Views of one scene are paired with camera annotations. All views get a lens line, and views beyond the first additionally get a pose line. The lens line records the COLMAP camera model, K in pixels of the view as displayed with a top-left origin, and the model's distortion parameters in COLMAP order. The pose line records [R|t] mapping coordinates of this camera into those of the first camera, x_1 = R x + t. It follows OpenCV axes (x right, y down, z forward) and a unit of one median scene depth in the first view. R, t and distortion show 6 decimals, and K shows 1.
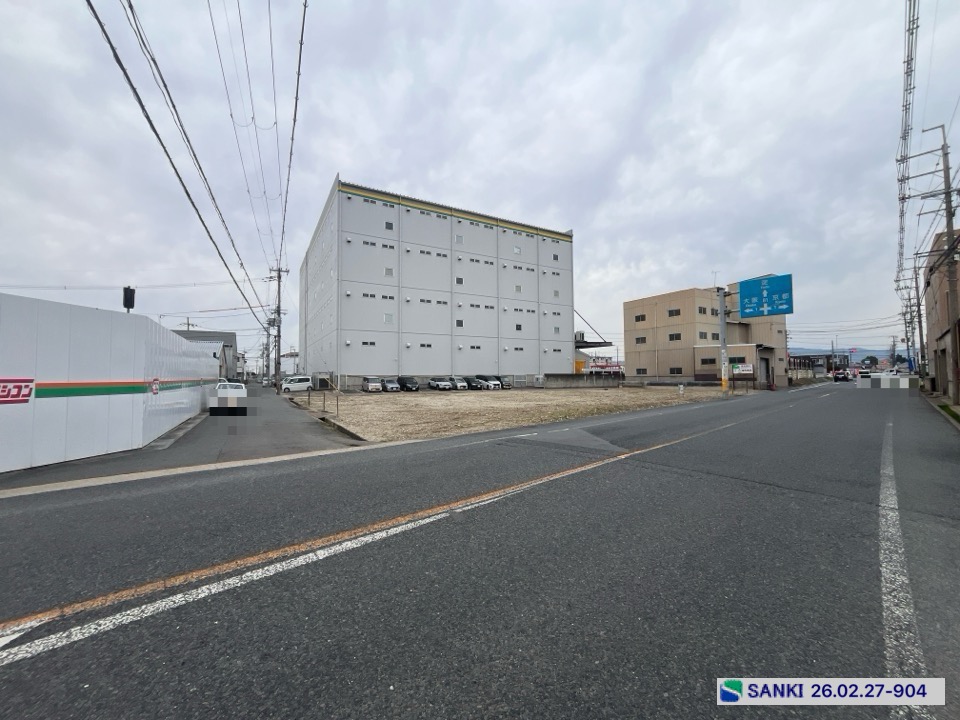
lens RADIAL K [[390.2, 0, 477.6], [0, 390.2, 361.5], [0, 0, 1]] dist [-0.002685, 0.000125]
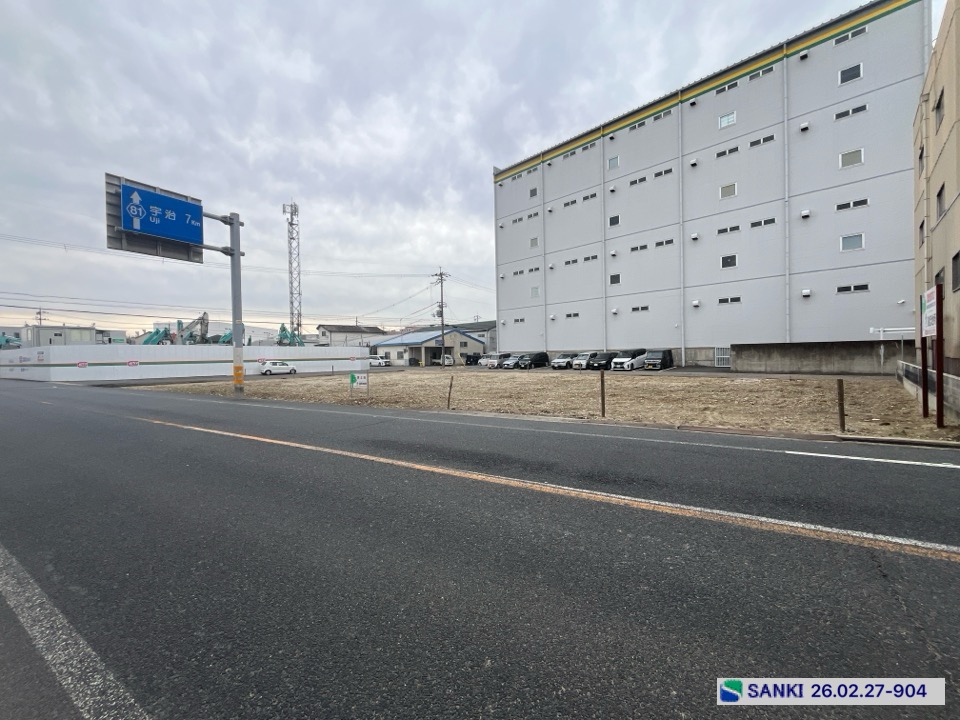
lens RADIAL K [[390.2, 0, 476.5], [0, 390.2, 360.6], [0, 0, 1]] dist [-0.002685, 0.000125]
pose [[0.272646, 0.015150, -0.961995, 0.649917], [0.056399, 0.997905, 0.031700, 0.019432], [0.960460, -0.062898, 0.271220, 0.589167]]
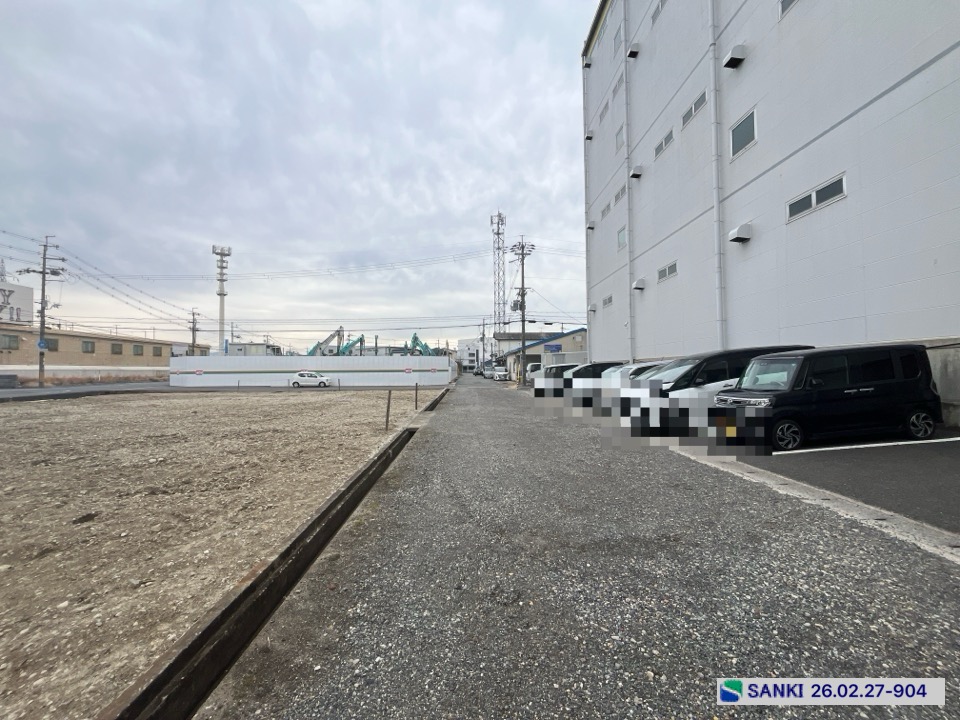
lens RADIAL K [[390.2, 0, 474.3], [0, 390.2, 345.5], [0, 0, 1]] dist [-0.002685, 0.000125]
pose [[-0.474116, -0.046981, -0.879208, 0.256742], [0.046503, 0.995845, -0.078290, 0.044727], [0.879234, -0.078004, -0.469961, 1.048551]]
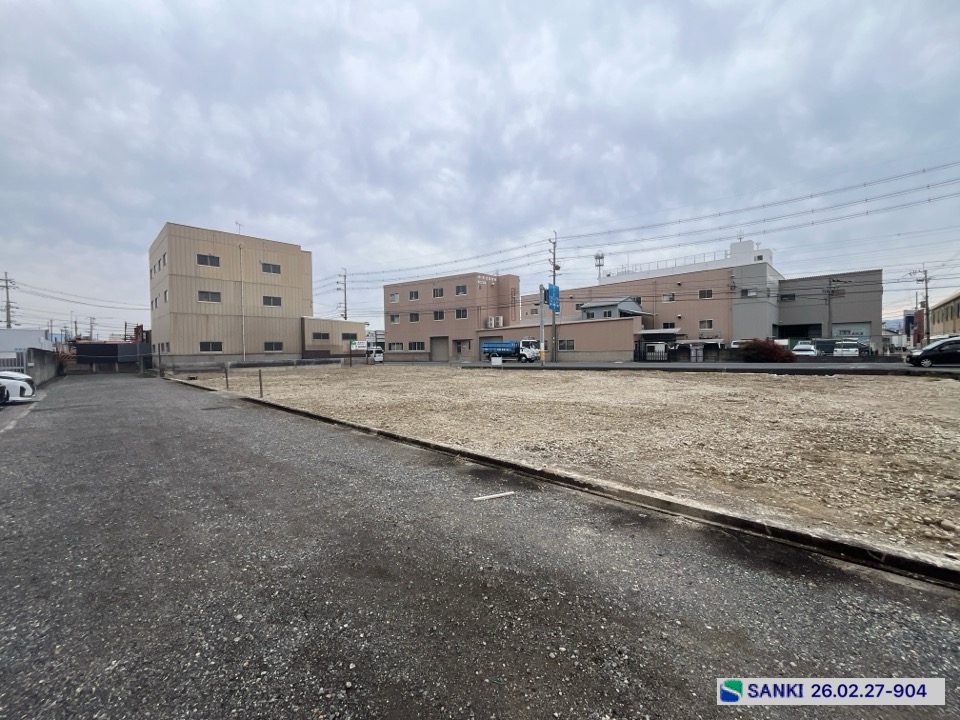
lens RADIAL K [[390.2, 0, 479.5], [0, 390.2, 363.7], [0, 0, 1]] dist [-0.002685, 0.000125]
pose [[-0.278676, -0.020047, 0.960176, -0.310080], [-0.019145, 0.999699, 0.015316, 0.036756], [-0.960194, -0.014114, -0.278976, 0.793041]]
